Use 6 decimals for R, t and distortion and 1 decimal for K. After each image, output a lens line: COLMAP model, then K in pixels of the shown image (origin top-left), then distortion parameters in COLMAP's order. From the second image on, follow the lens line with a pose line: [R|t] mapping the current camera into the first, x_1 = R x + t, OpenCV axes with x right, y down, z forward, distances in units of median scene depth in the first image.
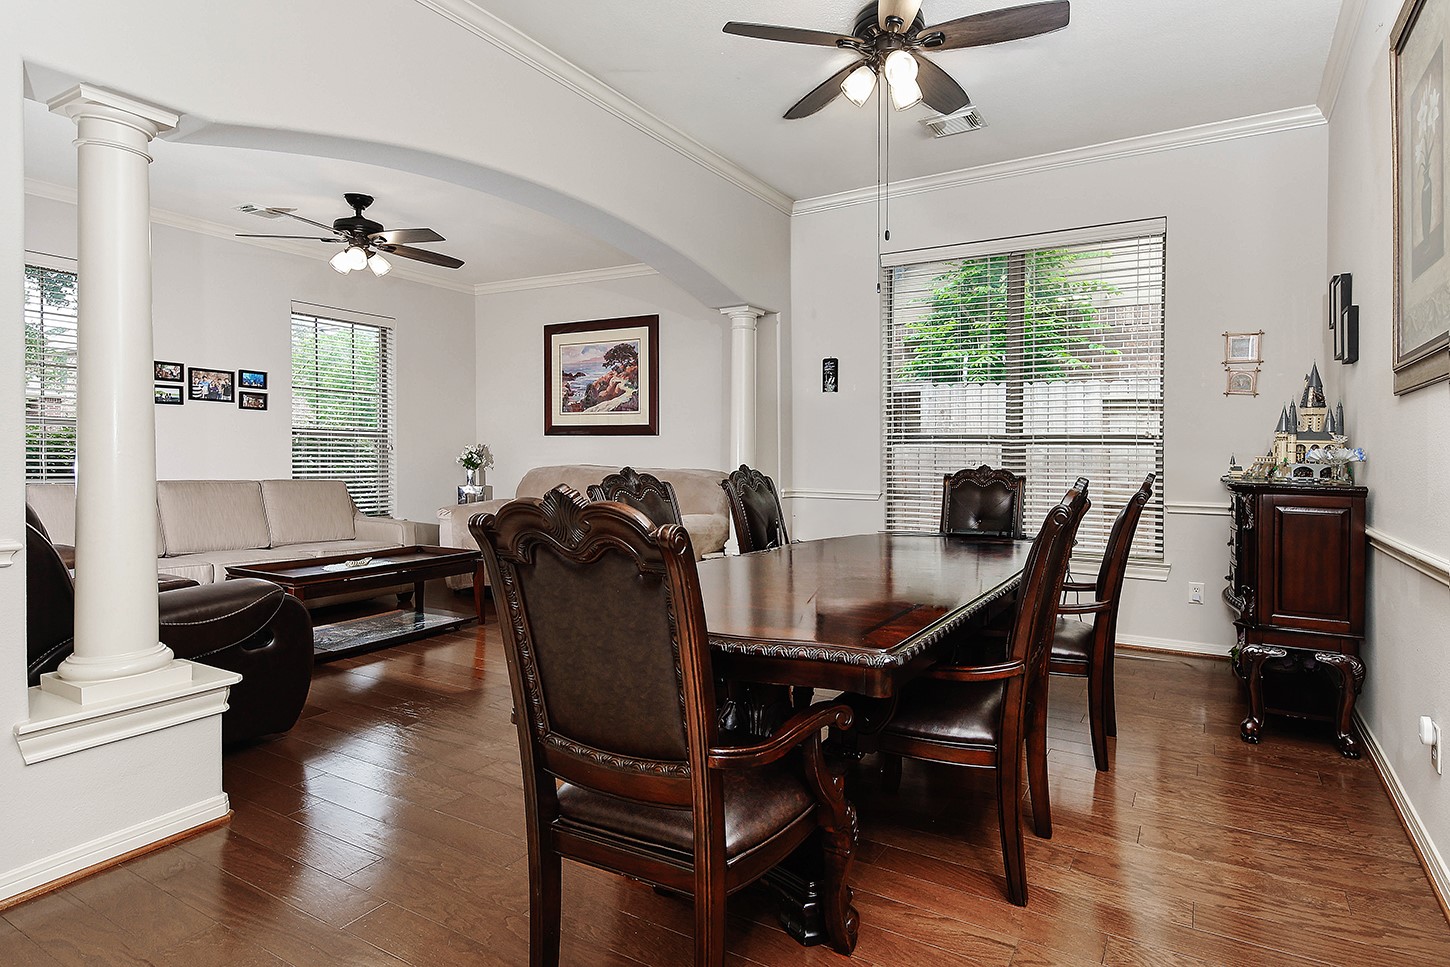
lens RADIAL K [[723.1, 0, 730.3], [0, 723.1, 487.1], [0, 0, 1]] dist [0.037563, -0.000002]
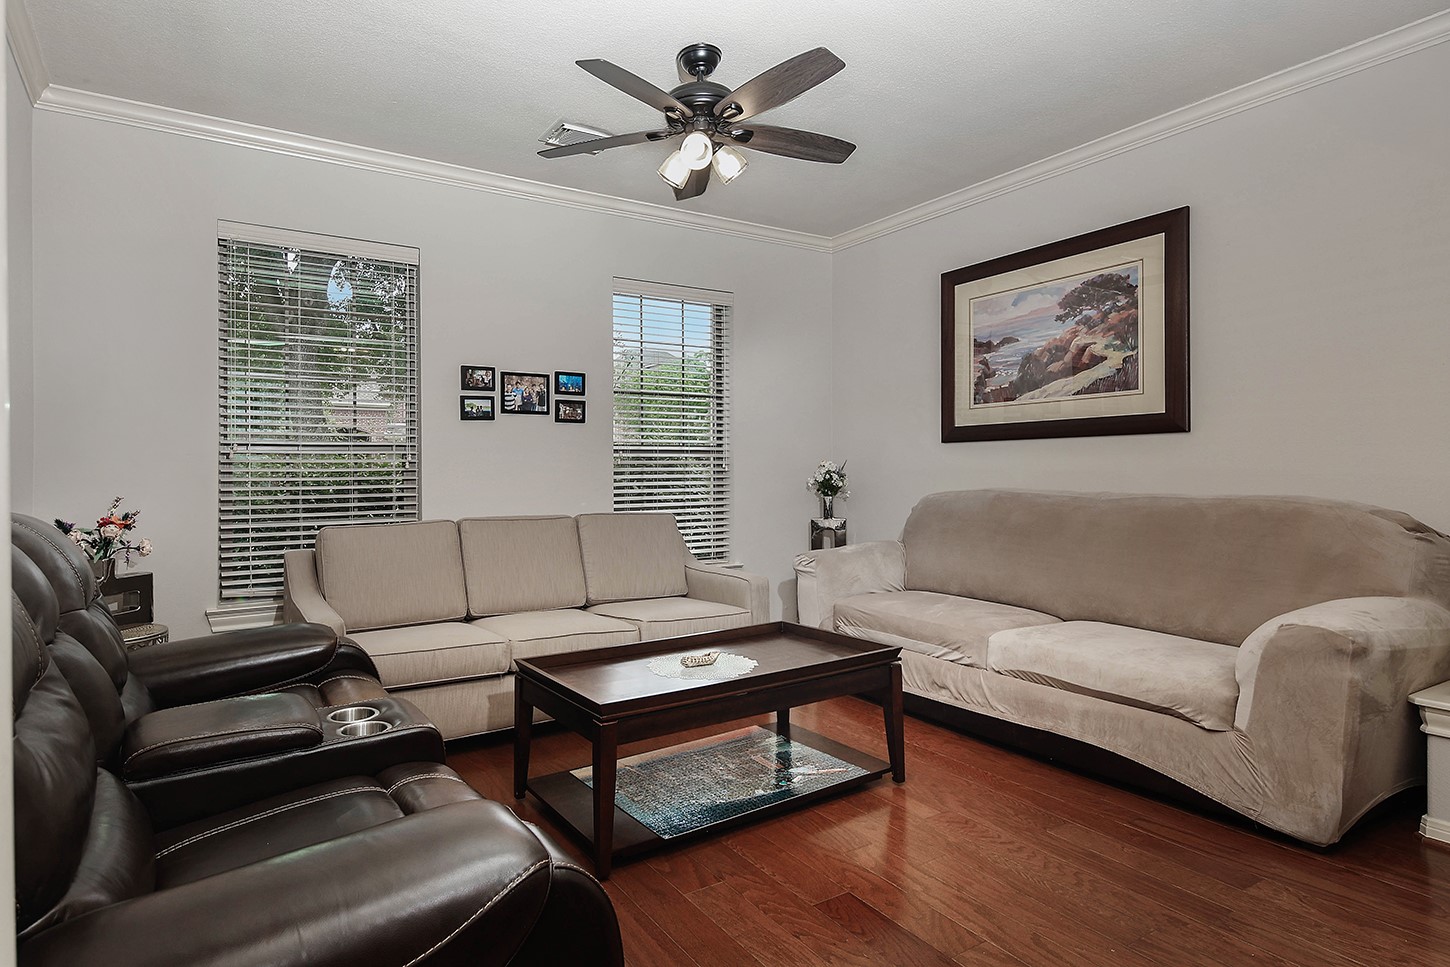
lens RADIAL K [[723.1, 0, 730.3], [0, 723.1, 487.1], [0, 0, 1]] dist [0.037563, -0.000002]
pose [[0.923456, -0.015569, -0.383389, -0.199729], [0.008271, 0.999752, -0.020677, -0.020647], [0.383616, 0.015923, 0.923356, 0.355015]]
